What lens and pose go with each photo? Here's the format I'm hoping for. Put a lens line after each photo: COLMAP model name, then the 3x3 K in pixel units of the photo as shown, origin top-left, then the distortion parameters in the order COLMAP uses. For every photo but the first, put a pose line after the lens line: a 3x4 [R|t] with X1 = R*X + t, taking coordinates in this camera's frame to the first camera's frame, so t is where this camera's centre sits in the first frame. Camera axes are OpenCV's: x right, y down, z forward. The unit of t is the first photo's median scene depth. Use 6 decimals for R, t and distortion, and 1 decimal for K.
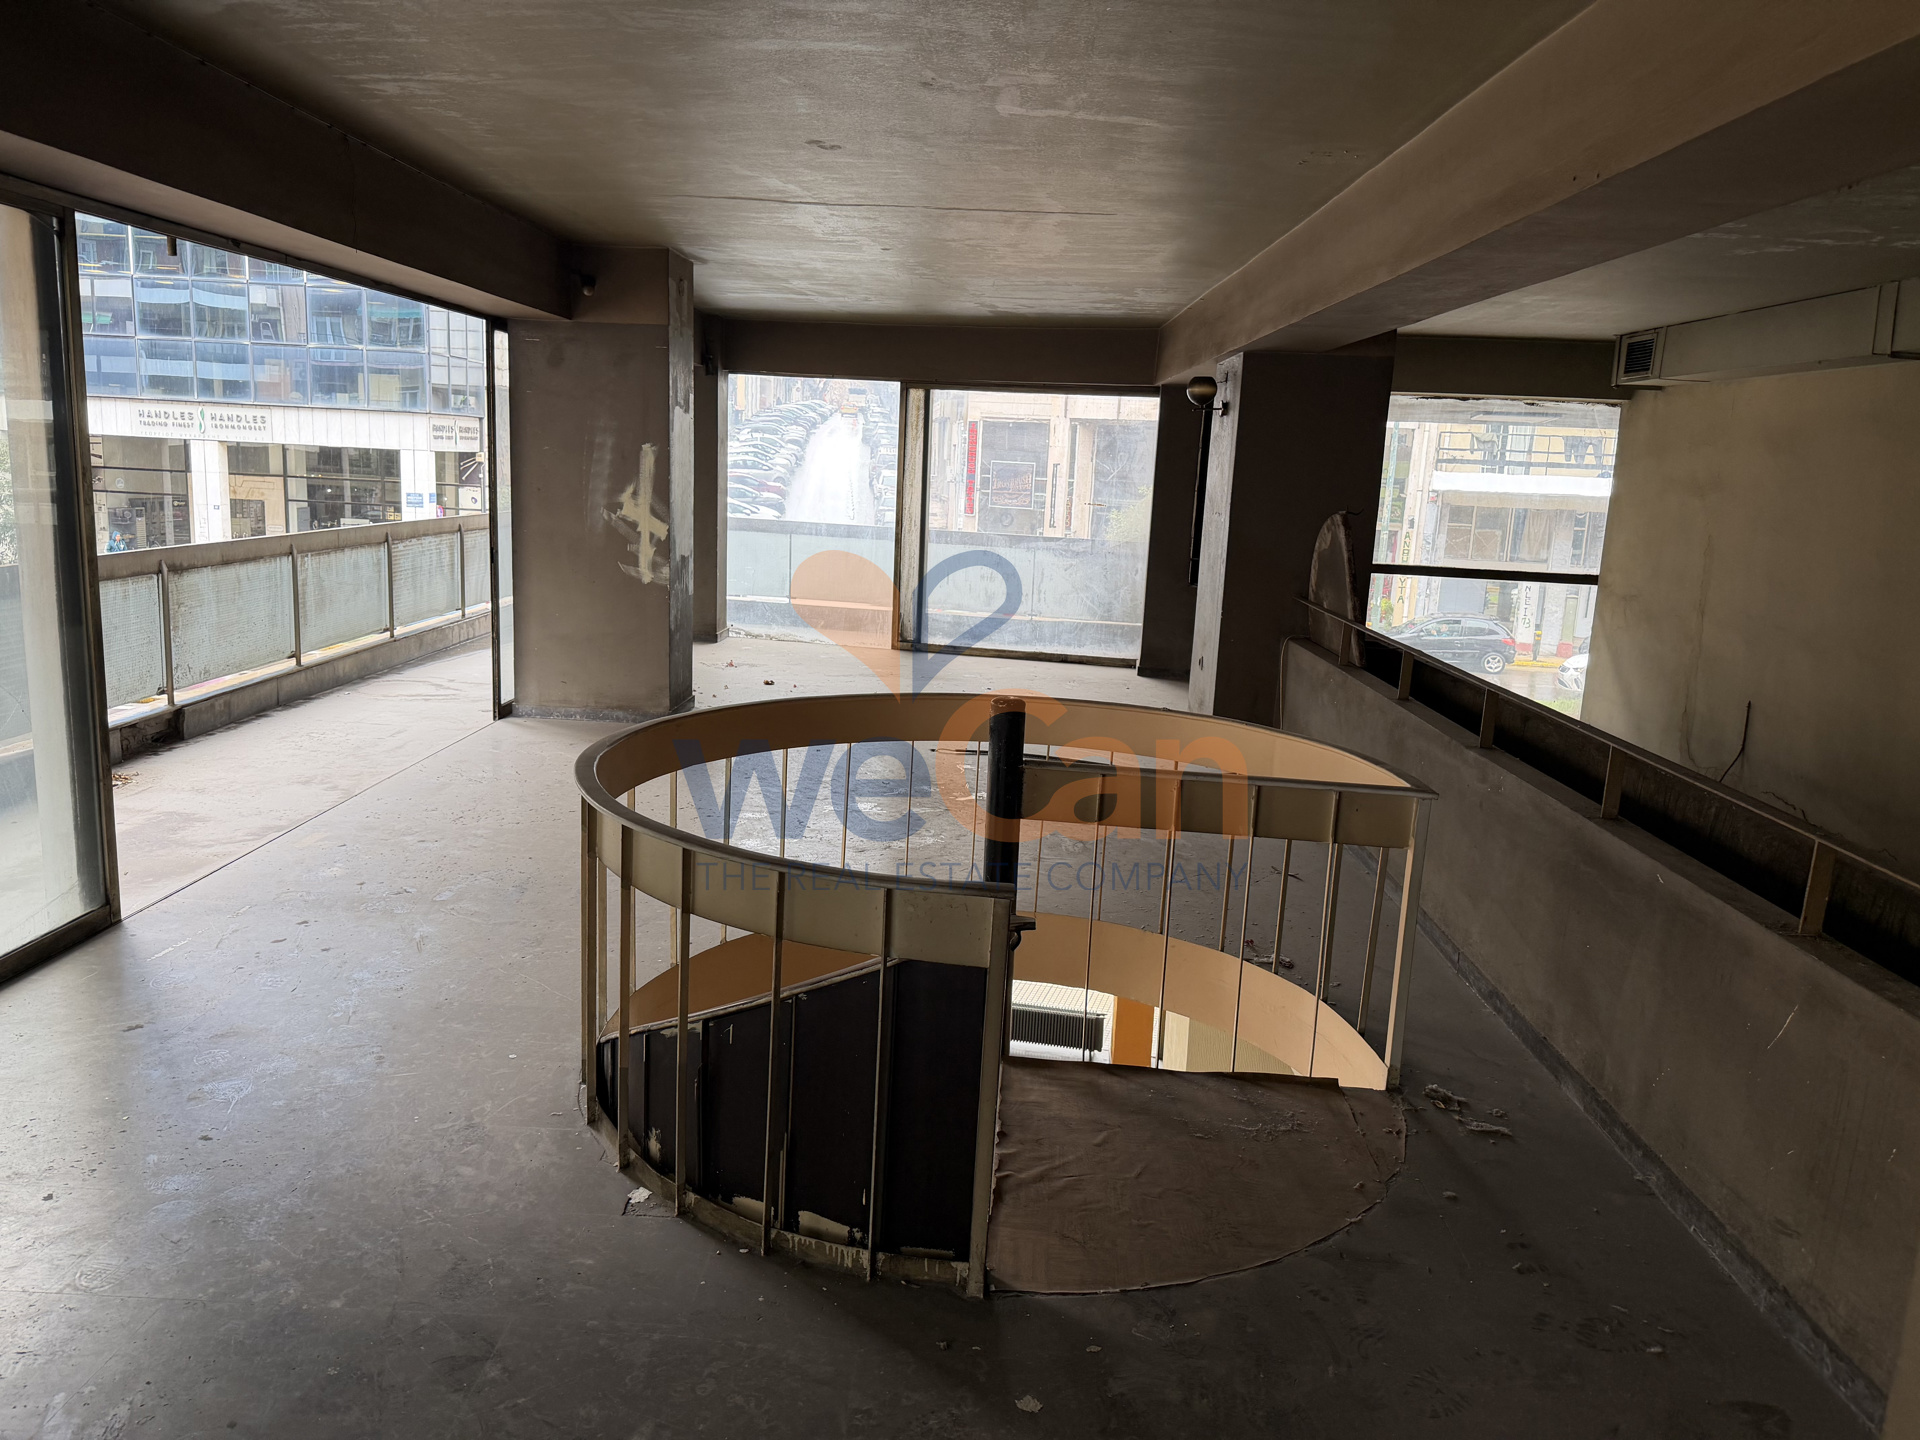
lens RADIAL K [[1325.5, 0, 970.5], [0, 1325.5, 720.7], [0, 0, 1]] dist [0.159723, -0.283712]
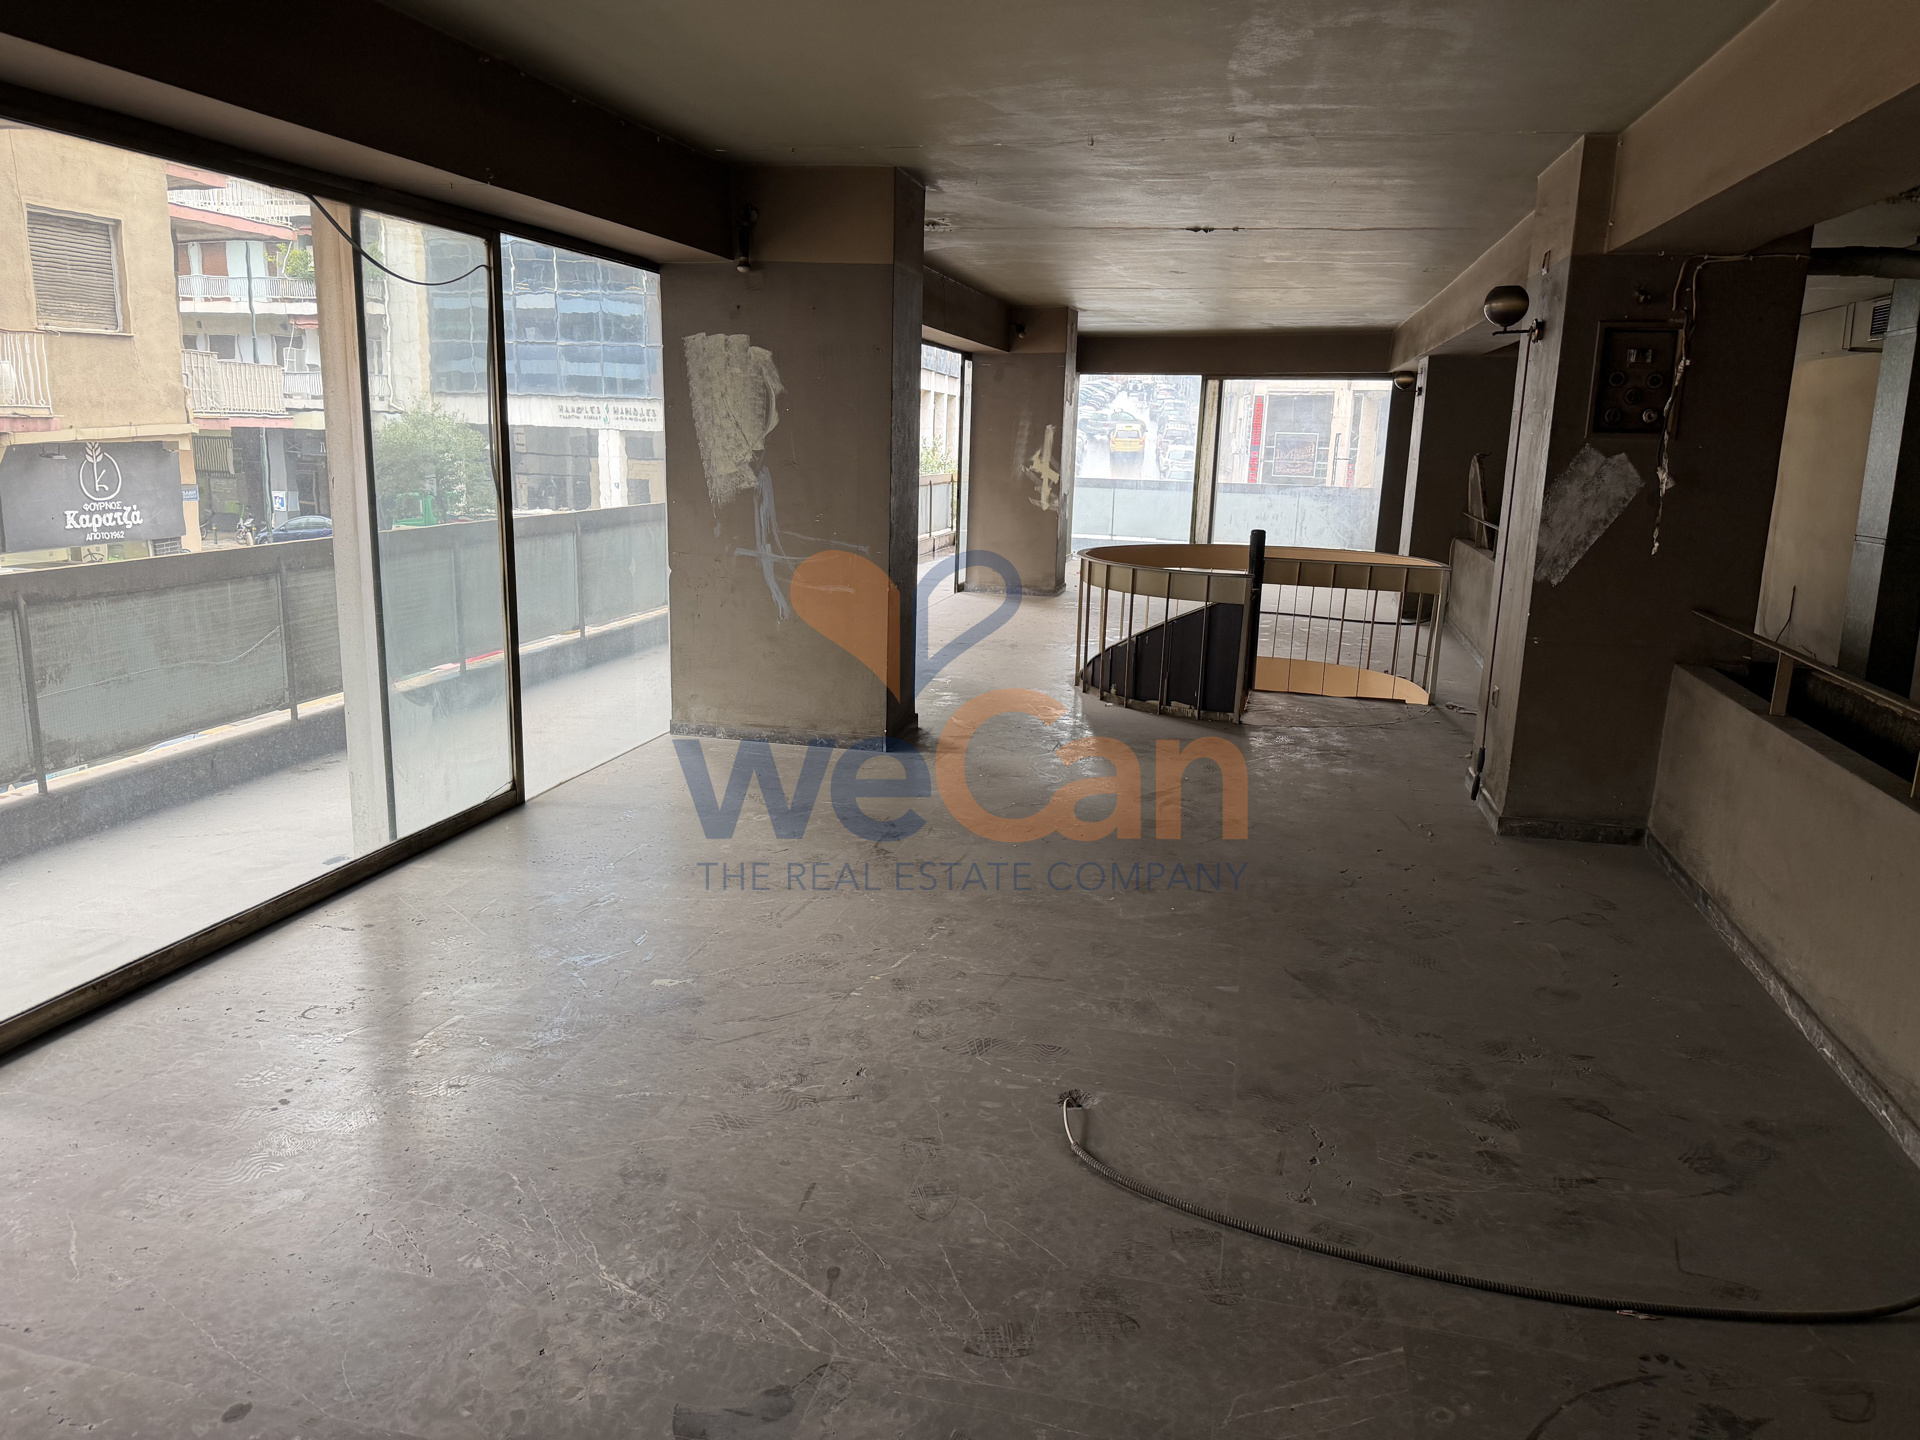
lens RADIAL K [[1325.5, 0, 970.5], [0, 1325.5, 720.7], [0, 0, 1]] dist [0.159723, -0.283712]
pose [[0.978576, 0.024792, -0.204388, 0.008027], [-0.021563, 0.999605, 0.018011, 0.099951], [0.204753, -0.013218, 0.978724, -0.486321]]
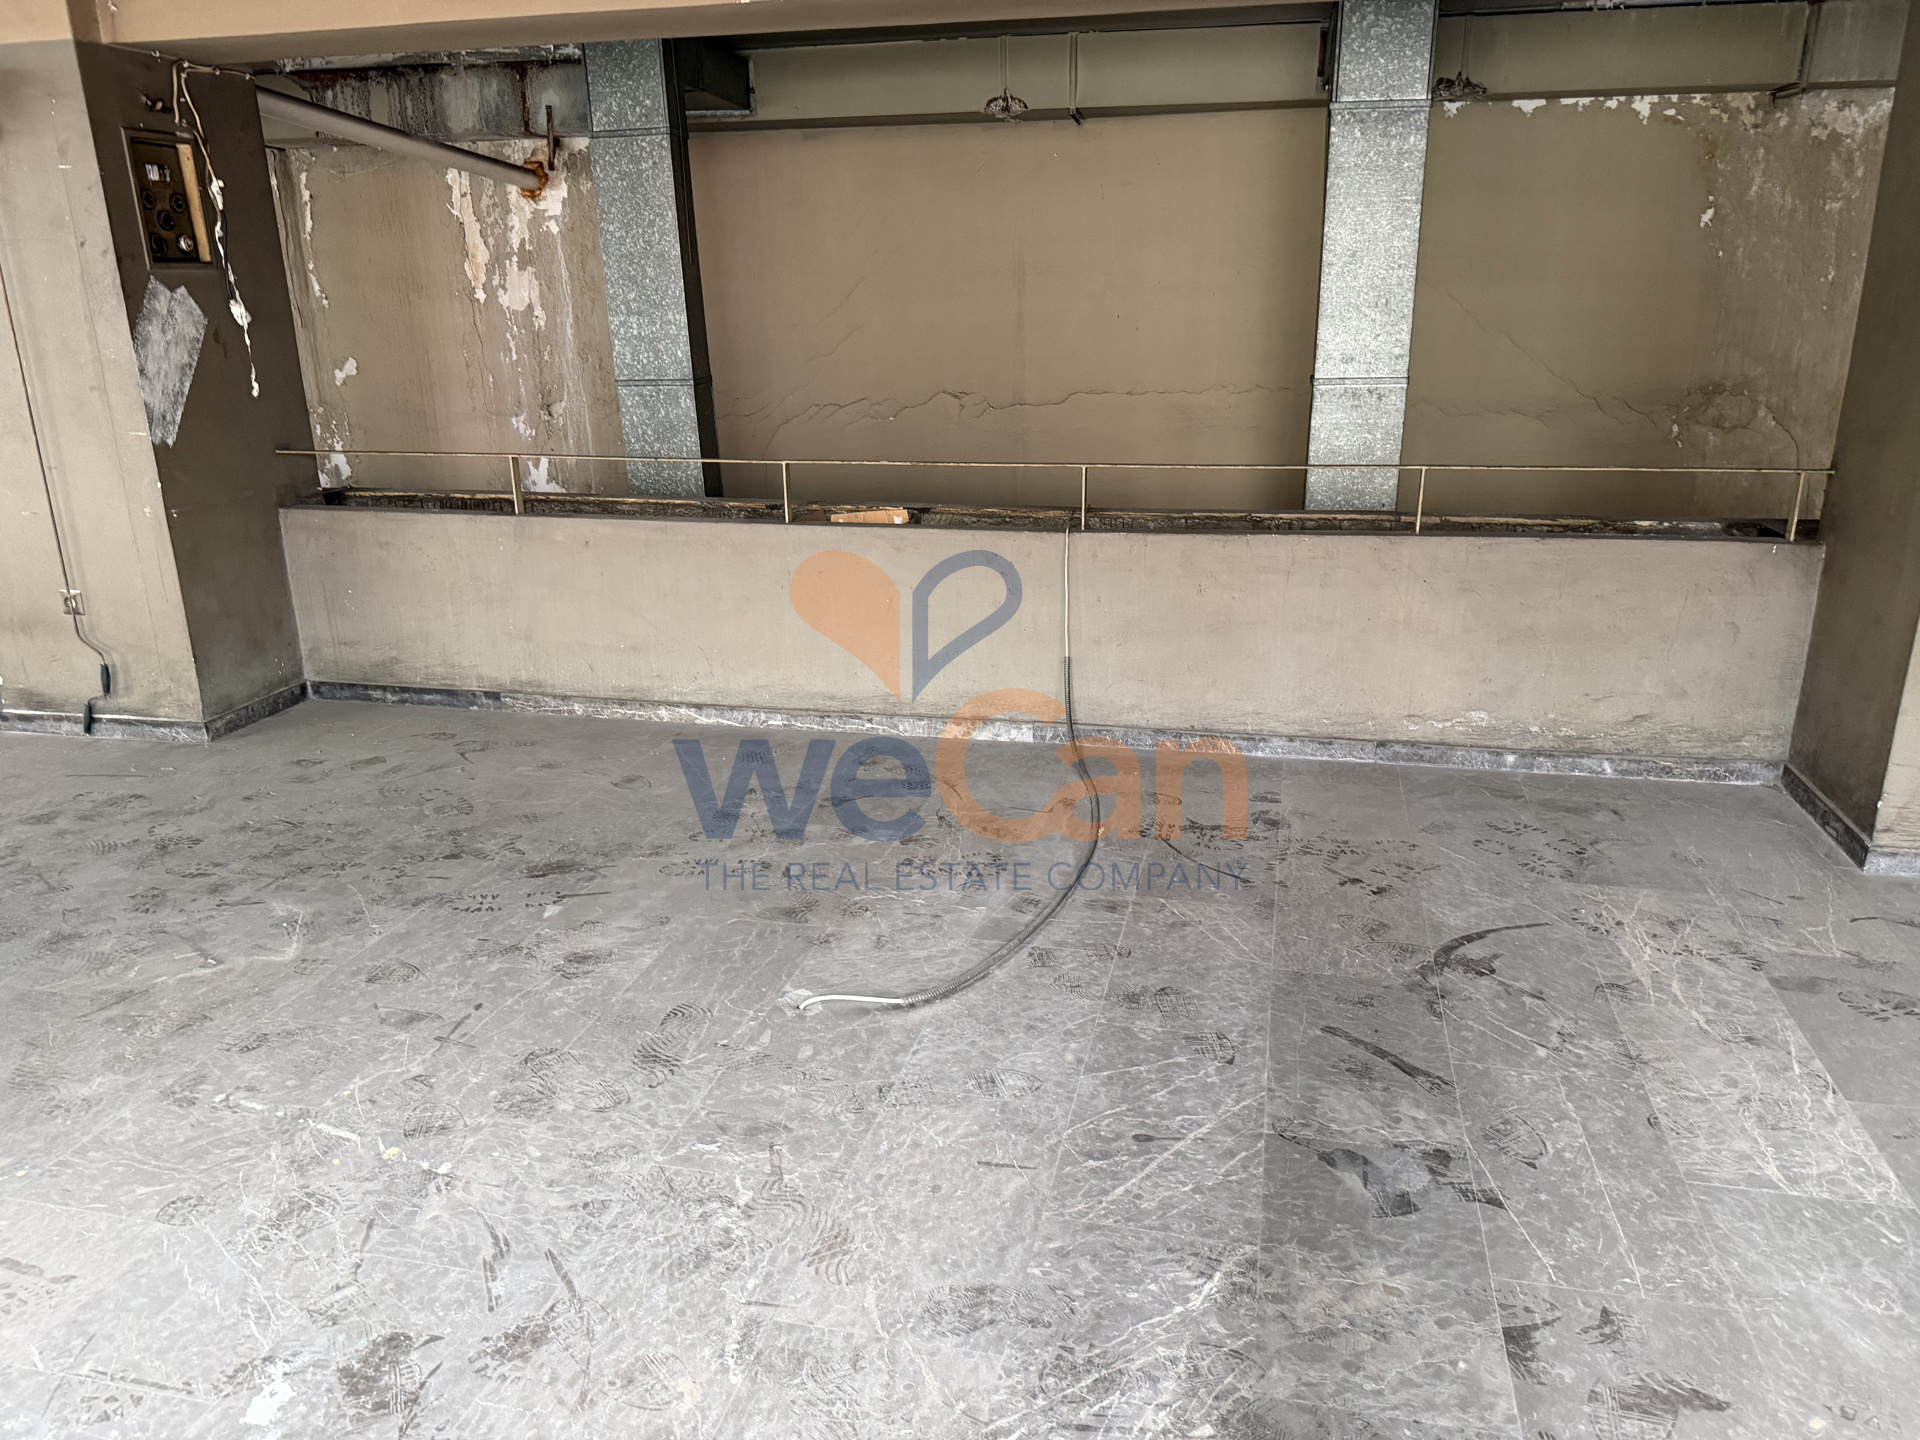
lens RADIAL K [[1358.8, 0, 963.7], [0, 1358.8, 727.0], [0, 0, 1]] dist [0.017101, -0.011247]
pose [[0.213131, -0.344915, 0.914116, -0.271248], [0.212380, 0.929597, 0.301239, 0.058368], [-0.953661, 0.129937, 0.271379, -0.291848]]
